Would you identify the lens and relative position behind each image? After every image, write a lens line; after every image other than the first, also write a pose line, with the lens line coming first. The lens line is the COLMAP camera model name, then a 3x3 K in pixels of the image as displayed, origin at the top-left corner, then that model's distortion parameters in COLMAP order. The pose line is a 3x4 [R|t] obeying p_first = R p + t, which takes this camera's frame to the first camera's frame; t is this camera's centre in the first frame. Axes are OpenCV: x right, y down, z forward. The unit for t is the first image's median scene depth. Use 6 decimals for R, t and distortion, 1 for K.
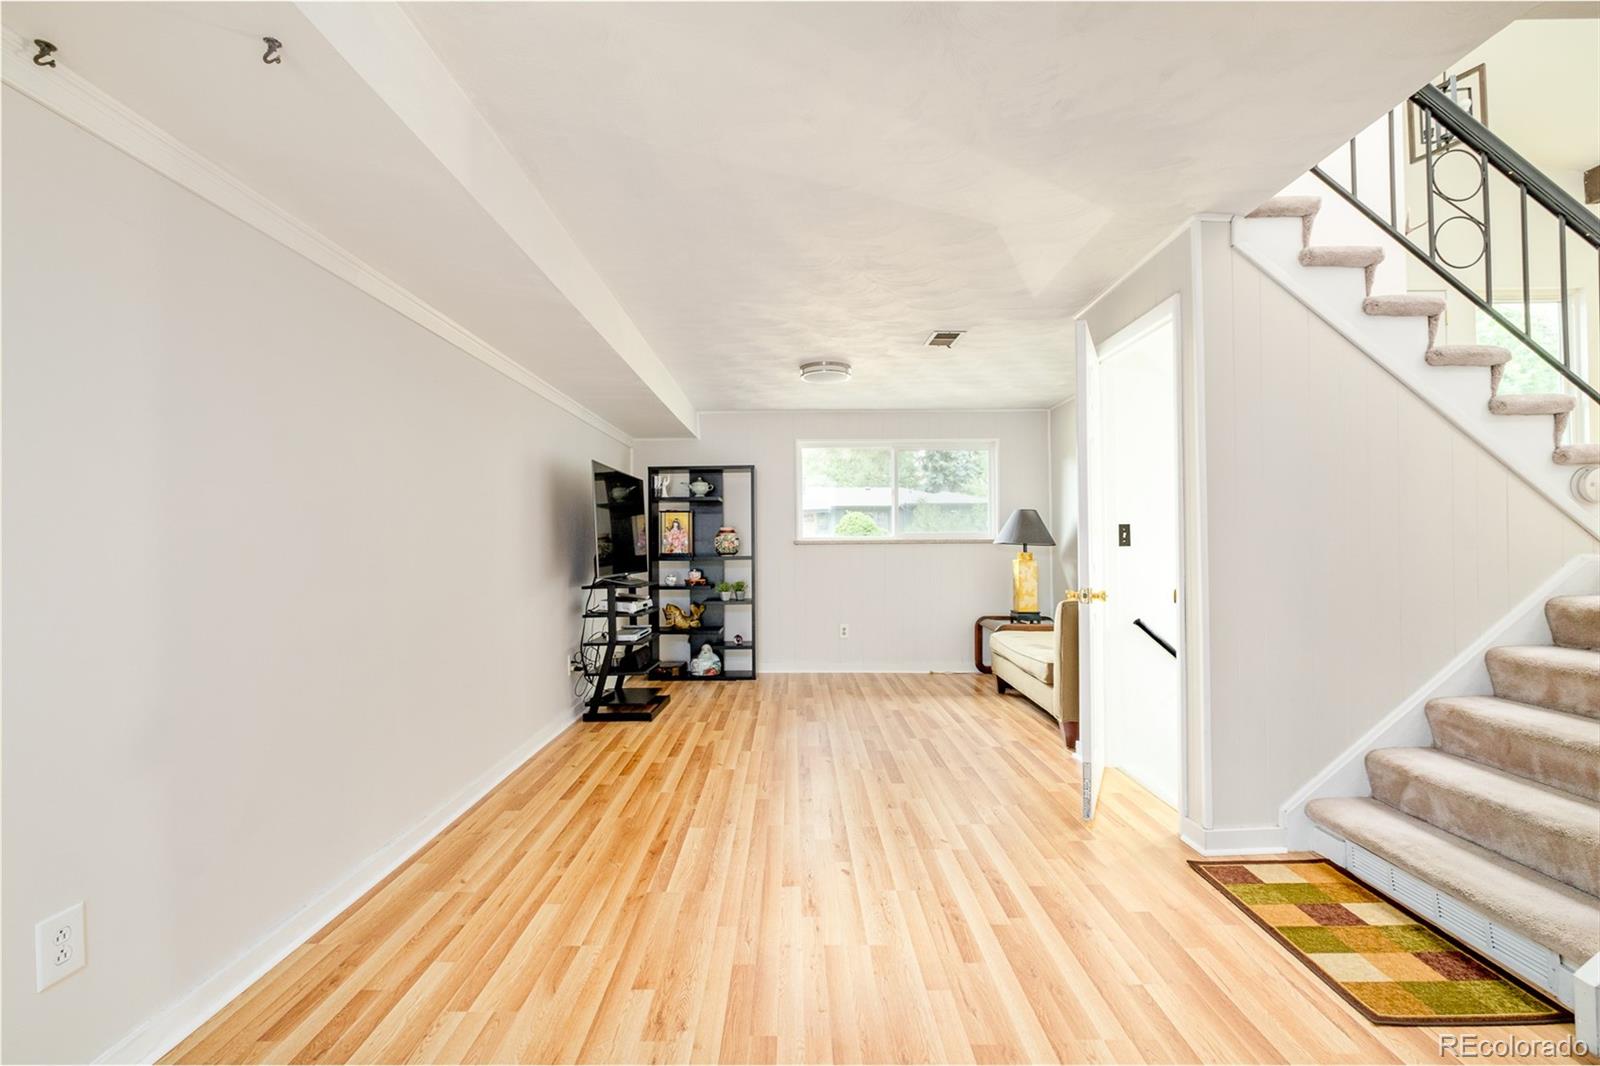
lens RADIAL K [[687.2, 0, 793.2], [0, 687.2, 534.1], [0, 0, 1]] dist [-0.007405, -0.000139]
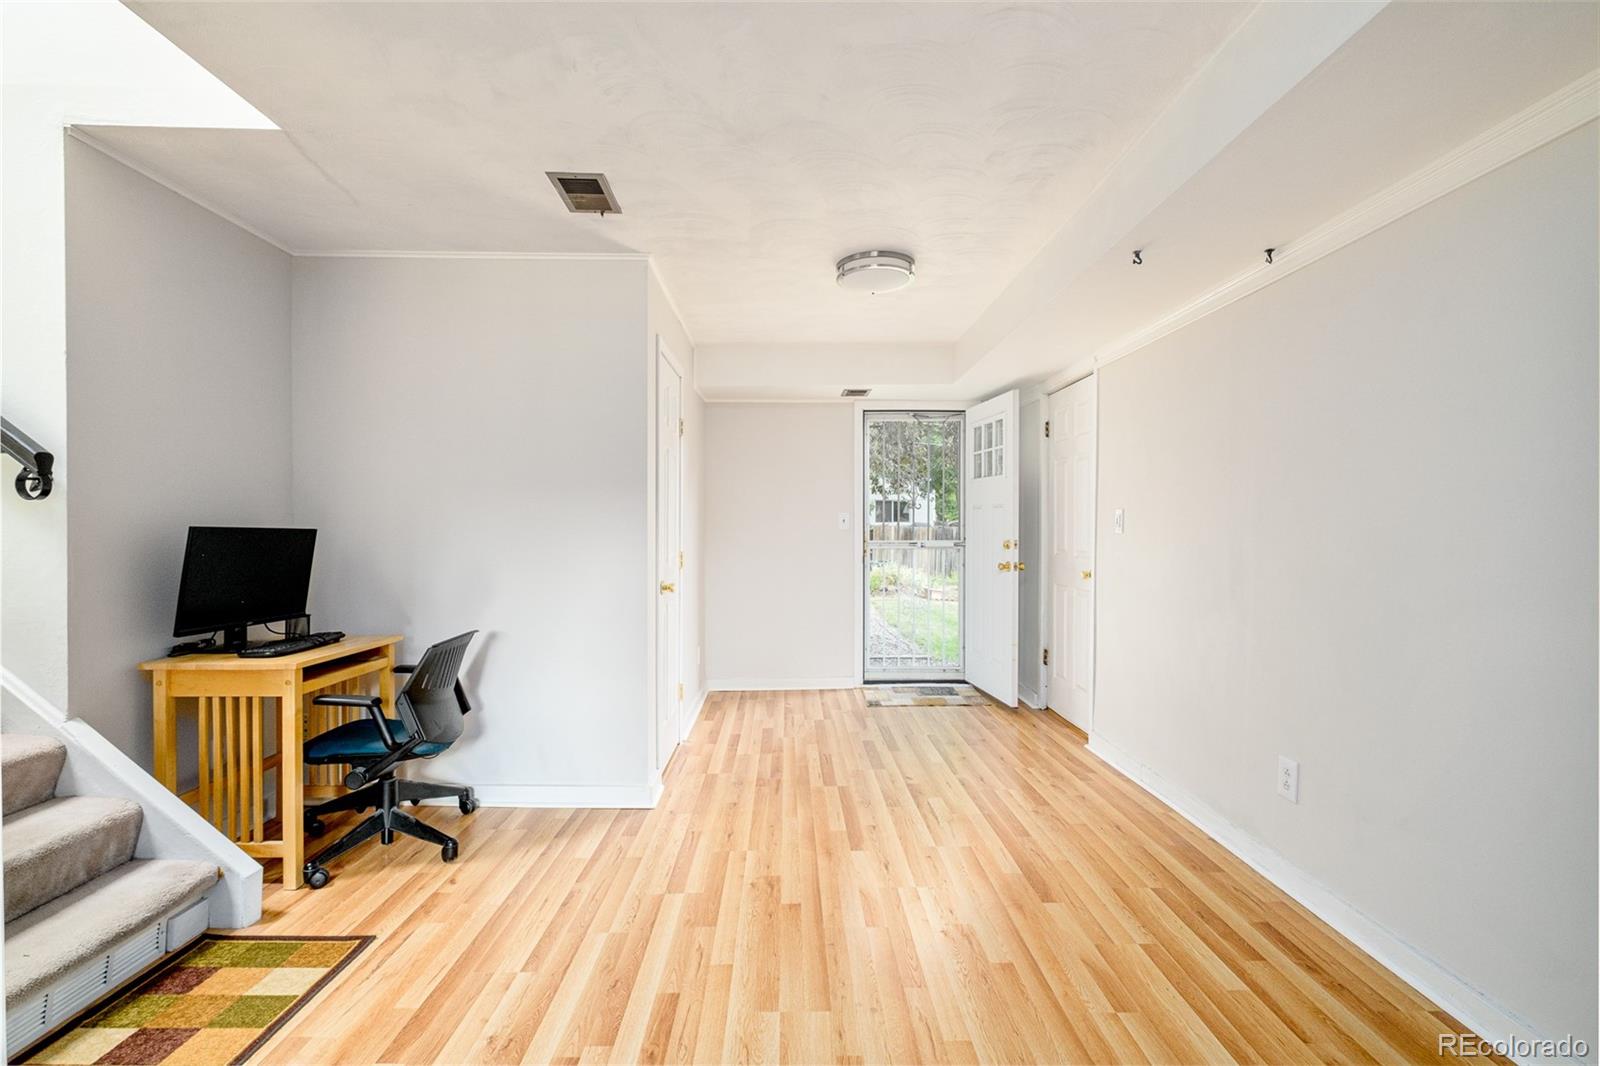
lens RADIAL K [[687.2, 0, 793.2], [0, 687.2, 534.1], [0, 0, 1]] dist [-0.007405, -0.000139]
pose [[-0.999977, 0.003189, -0.006022, 0.100087], [0.003216, 0.999985, -0.004428, 0.007639], [0.006008, -0.004448, -0.999972, 1.935552]]
